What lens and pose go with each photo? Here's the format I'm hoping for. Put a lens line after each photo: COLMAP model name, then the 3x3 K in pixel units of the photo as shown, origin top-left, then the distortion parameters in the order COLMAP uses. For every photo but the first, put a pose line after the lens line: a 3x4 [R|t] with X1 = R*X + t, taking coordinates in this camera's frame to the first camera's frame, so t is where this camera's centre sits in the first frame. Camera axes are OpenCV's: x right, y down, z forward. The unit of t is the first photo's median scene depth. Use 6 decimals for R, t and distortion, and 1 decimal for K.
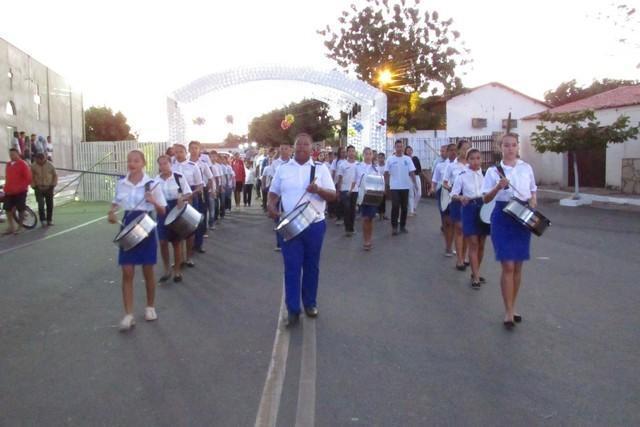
lens RADIAL K [[573.3, 0, 318.4], [0, 573.3, 218.2], [0, 0, 1]] dist [-0.029807, -0.010343]
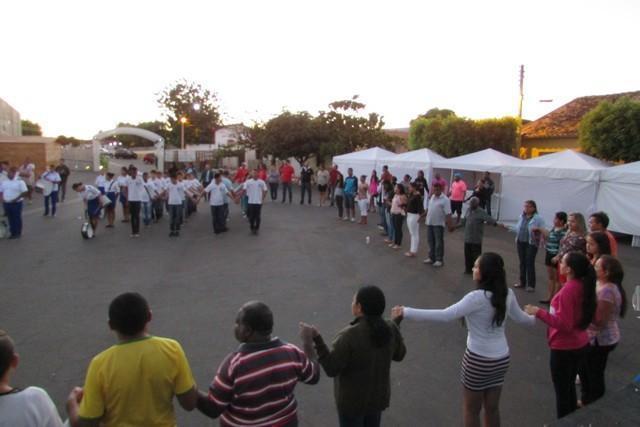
lens RADIAL K [[460.4, 0, 315.8], [0, 460.4, 202.9], [0, 0, 1]] dist [-0.006890, -0.010006]
pose [[0.958137, 0.004965, 0.286267, 0.089023], [-0.004698, 0.999988, -0.001619, 0.068030], [-0.286272, 0.000206, 0.958148, -0.785379]]
